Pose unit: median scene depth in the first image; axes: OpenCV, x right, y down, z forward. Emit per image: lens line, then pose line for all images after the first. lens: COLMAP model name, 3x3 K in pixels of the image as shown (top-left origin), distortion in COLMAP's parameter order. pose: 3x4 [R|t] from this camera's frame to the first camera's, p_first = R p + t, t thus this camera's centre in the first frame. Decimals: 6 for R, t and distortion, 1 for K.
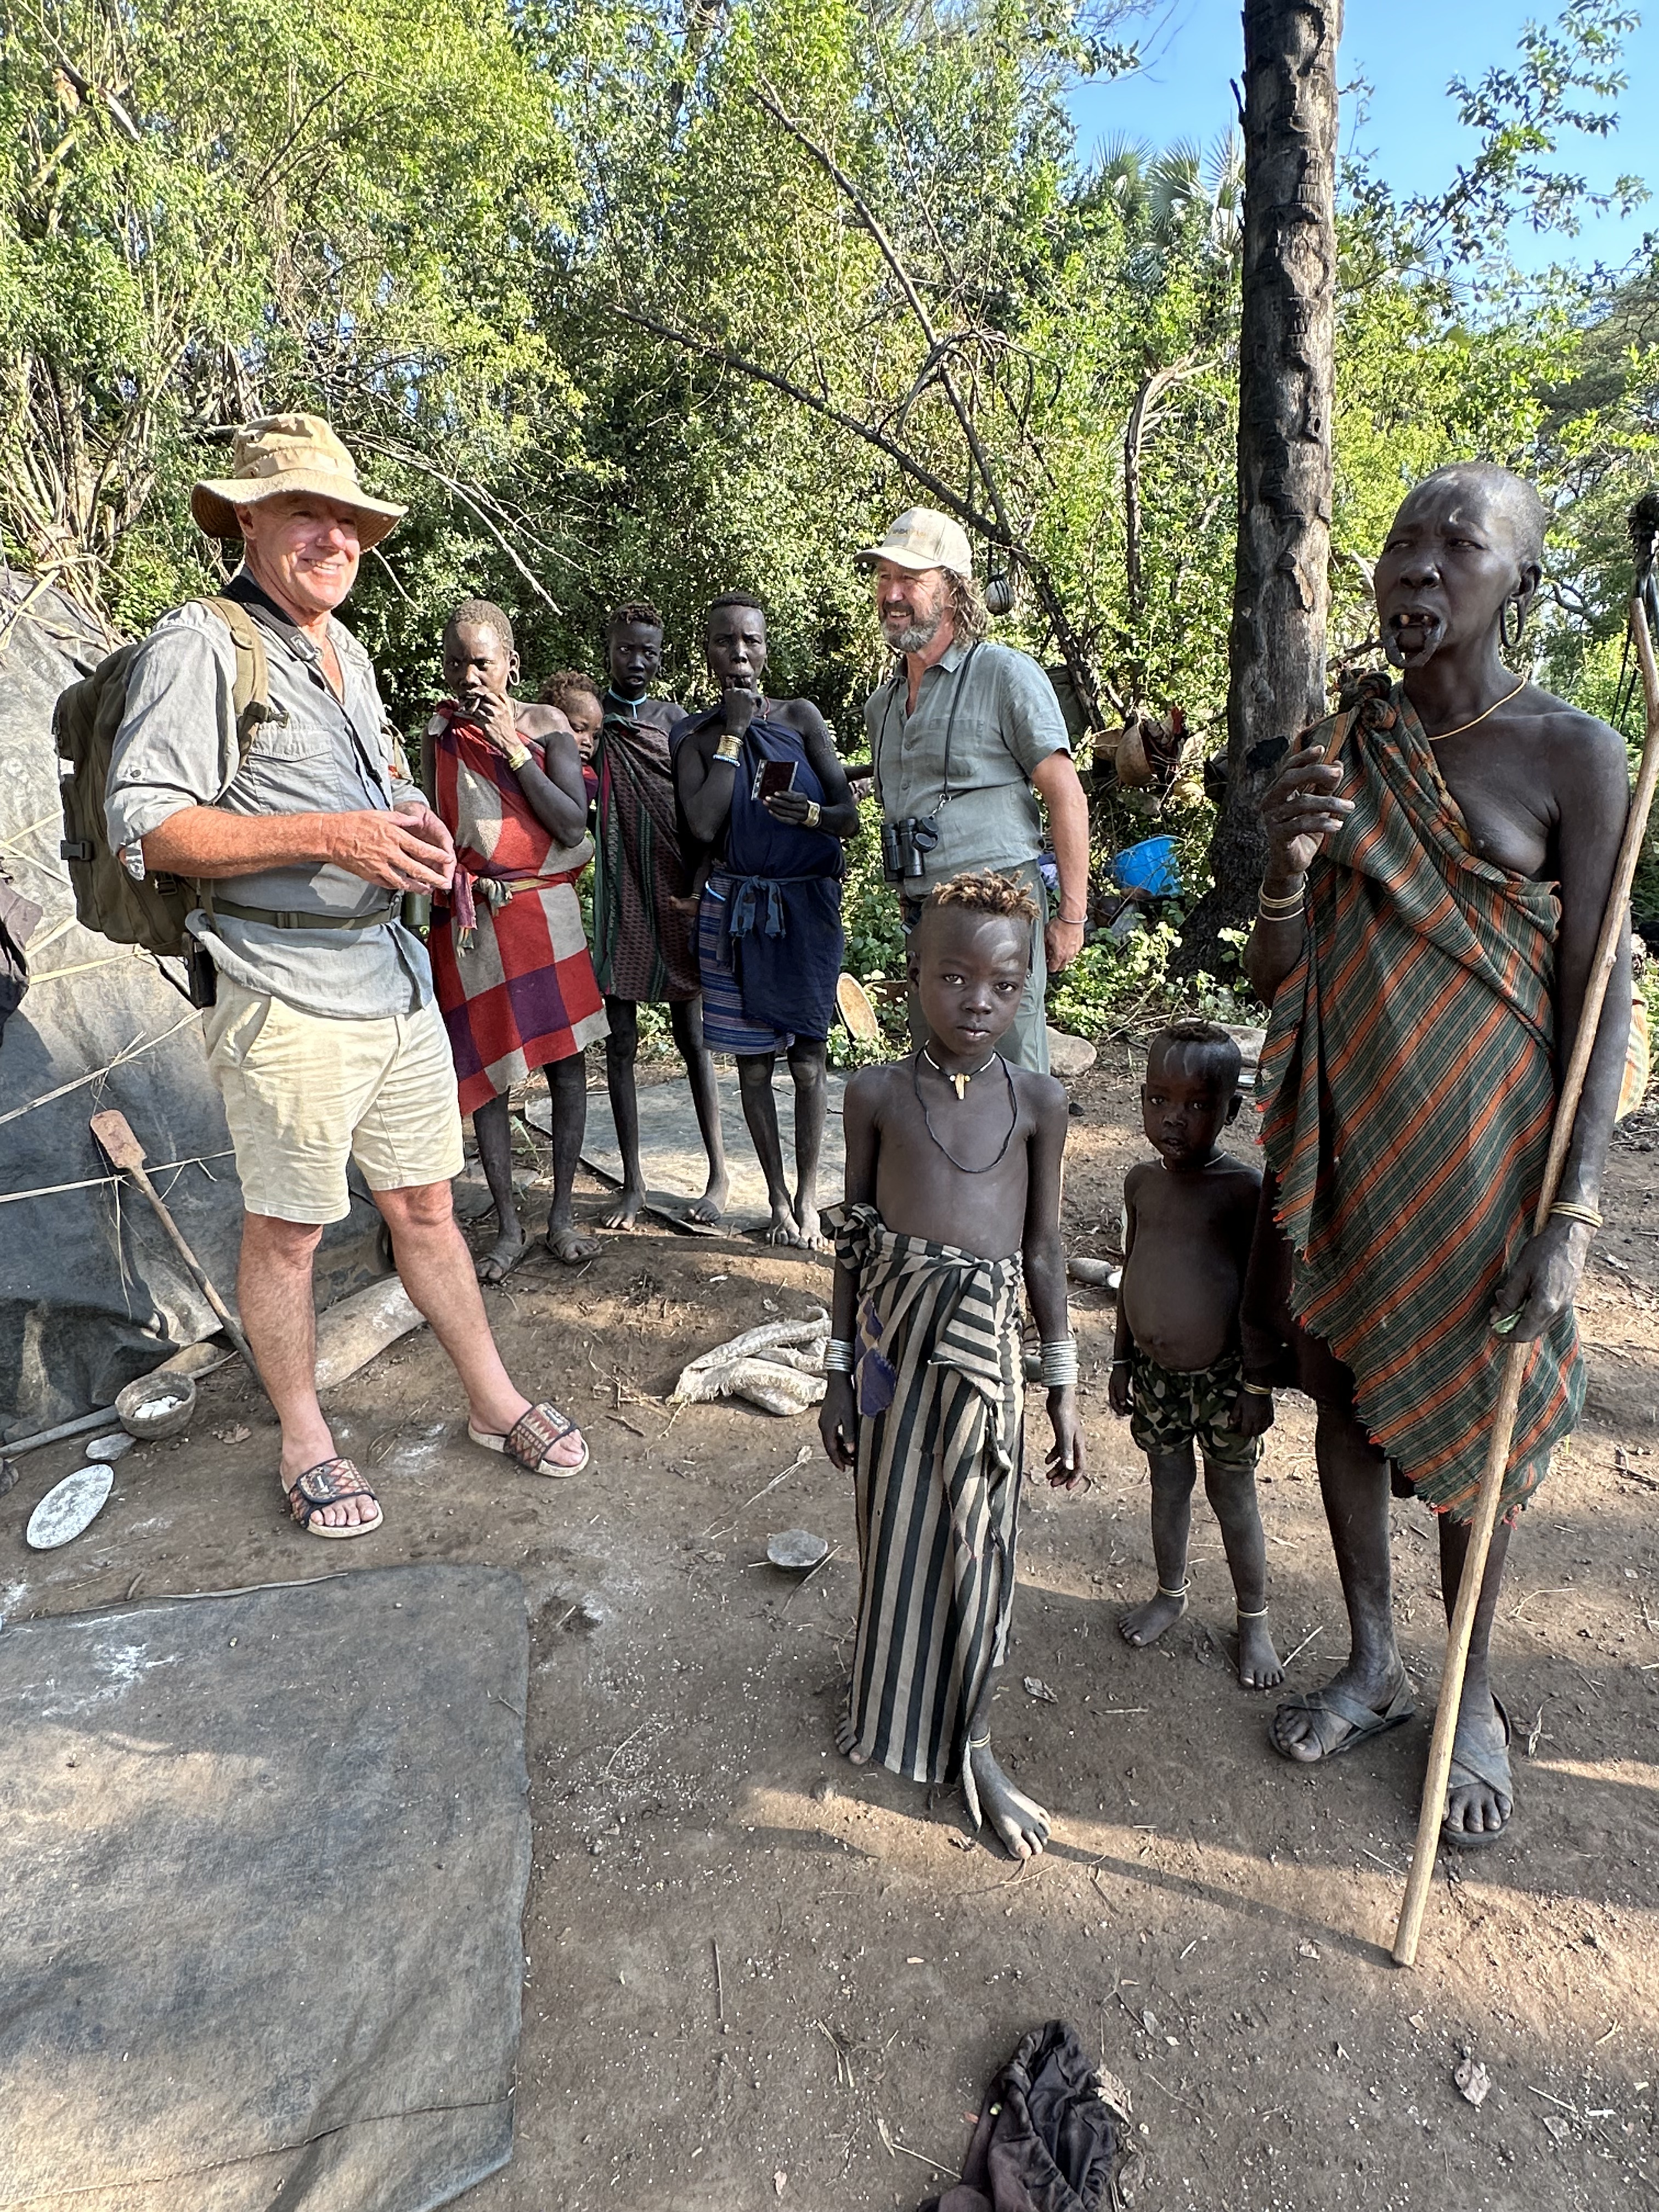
lens RADIAL K [[1348.5, 0, 778.0], [0, 1348.5, 1141.4], [0, 0, 1]] dist [0.004907, -0.013223]
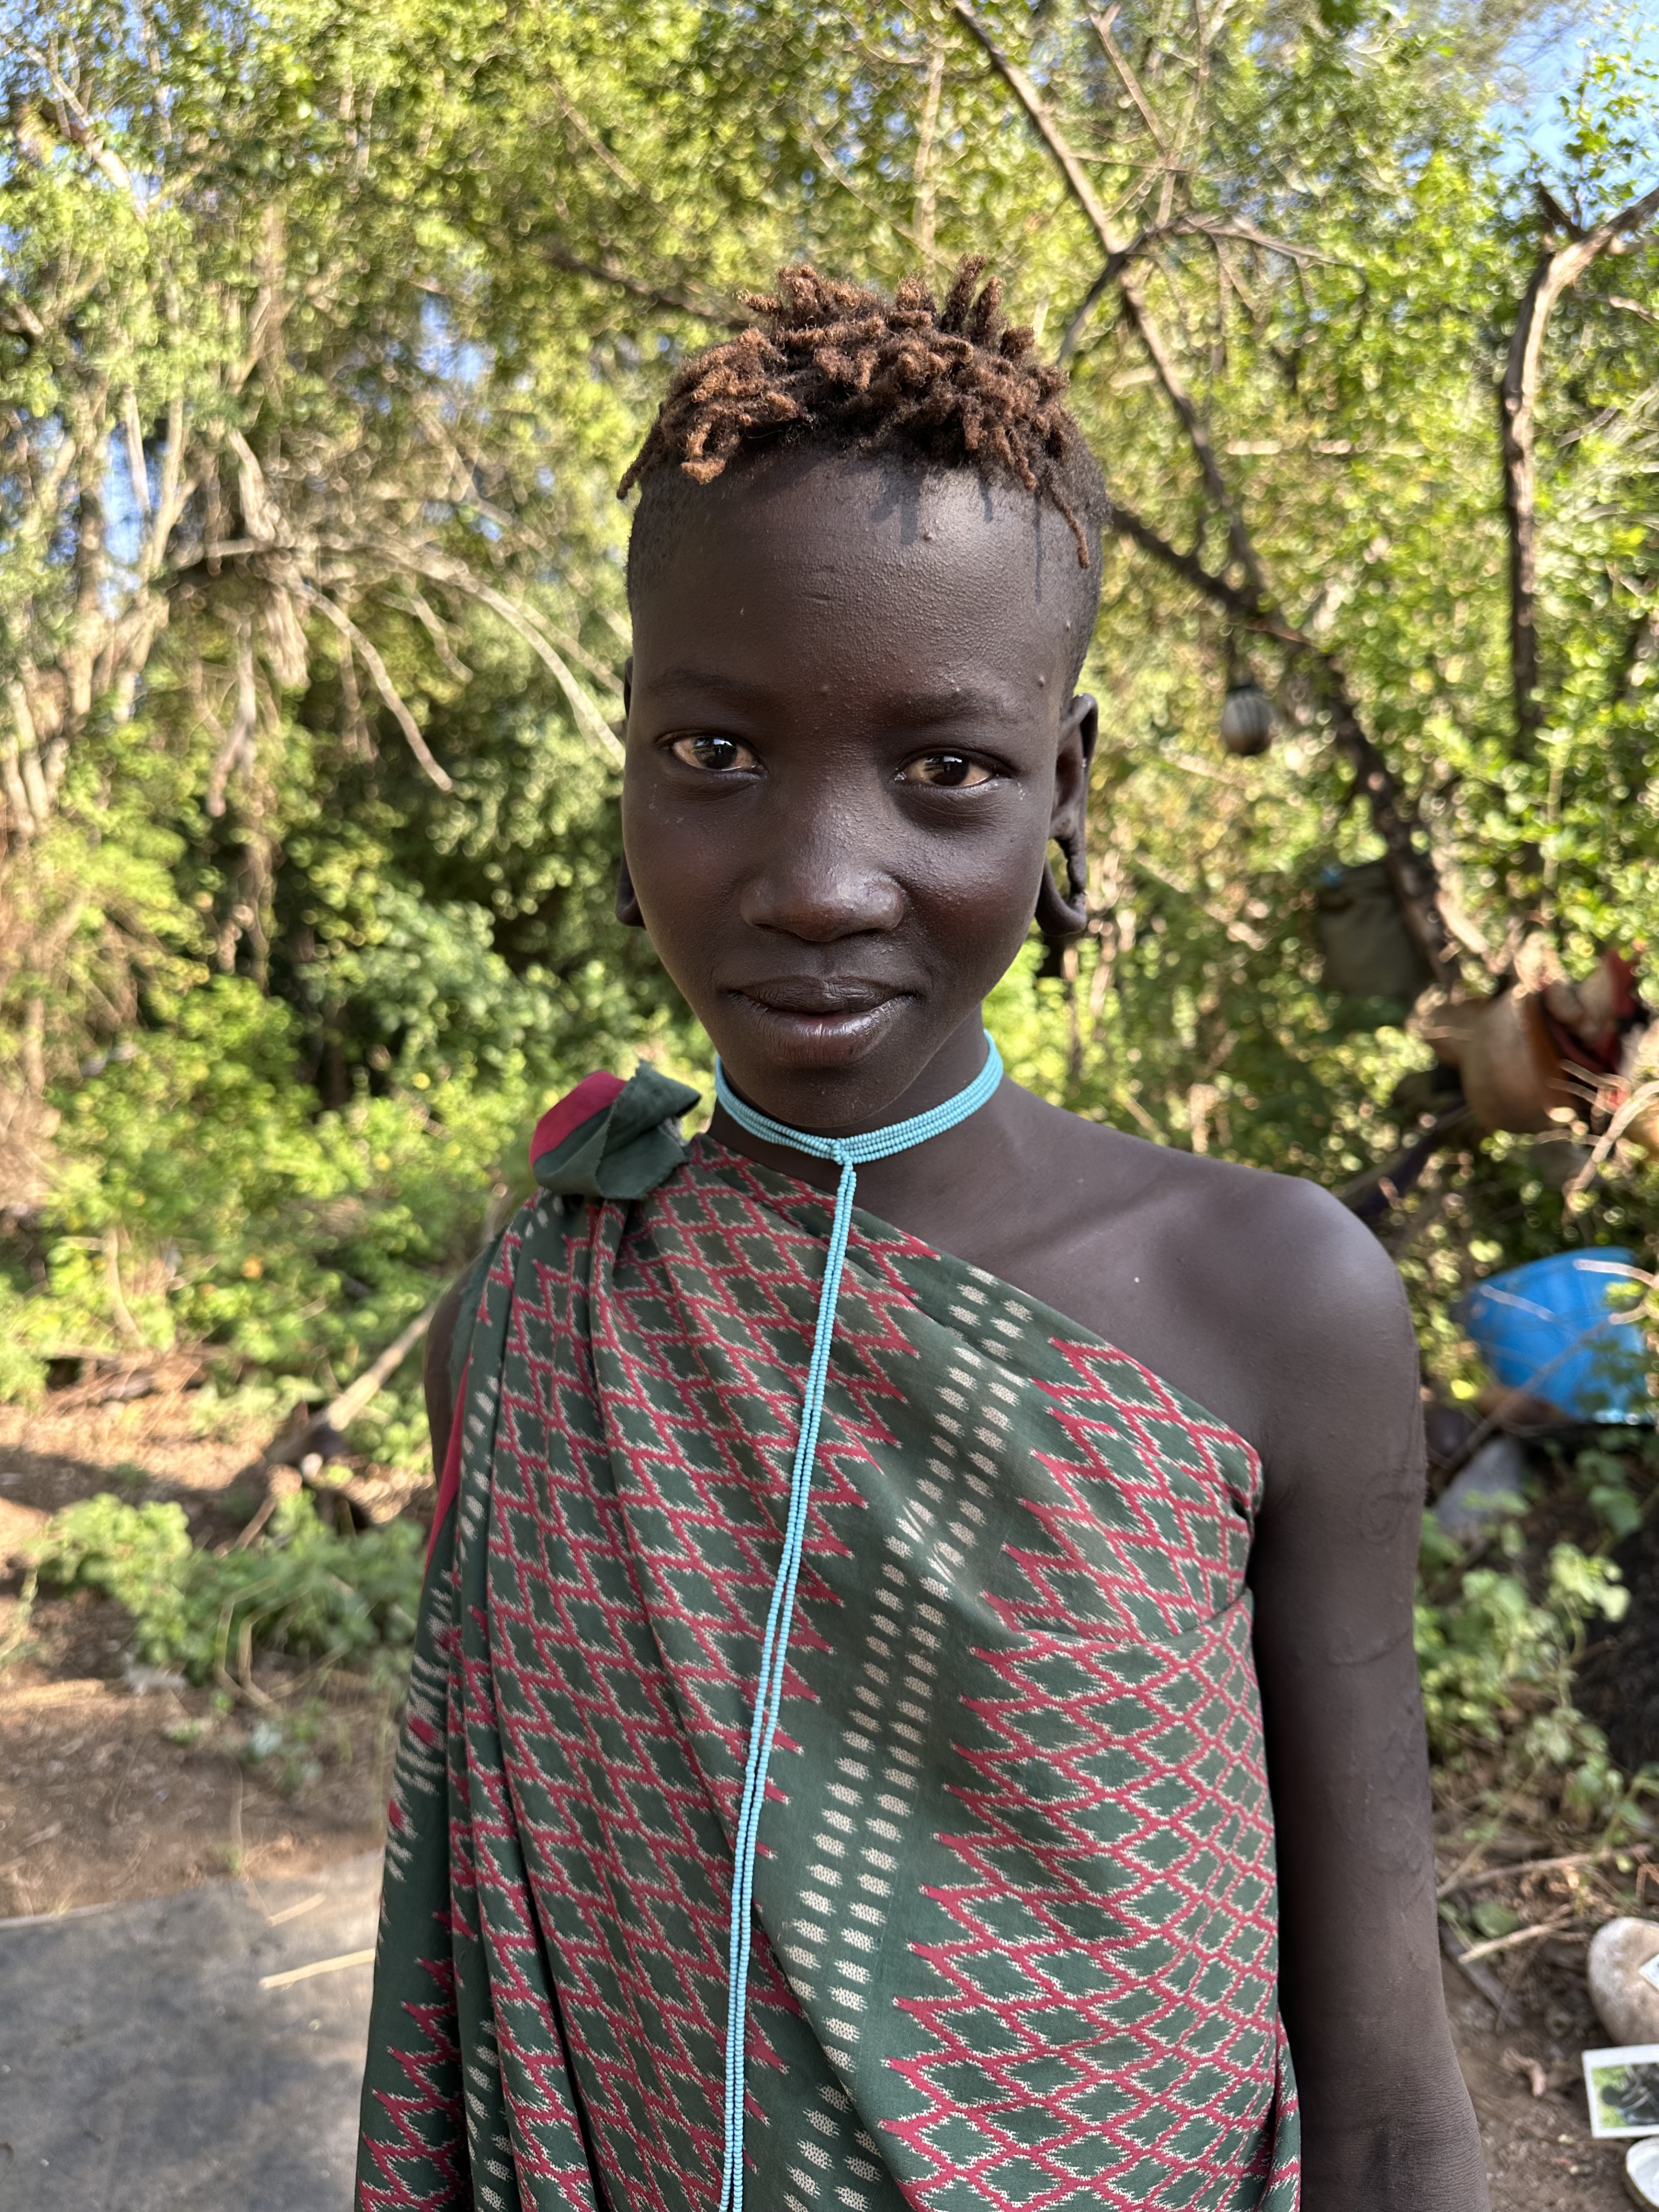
lens RADIAL K [[1607.4, 0, 842.4], [0, 1607.4, 1120.6], [0, 0, 1]] dist [0.021635, -0.026366]
pose [[0.974275, 0.029408, -0.223434, 0.162251], [-0.068996, 0.982765, -0.171503, -0.157905], [0.214539, 0.182508, 0.959512, 0.451206]]
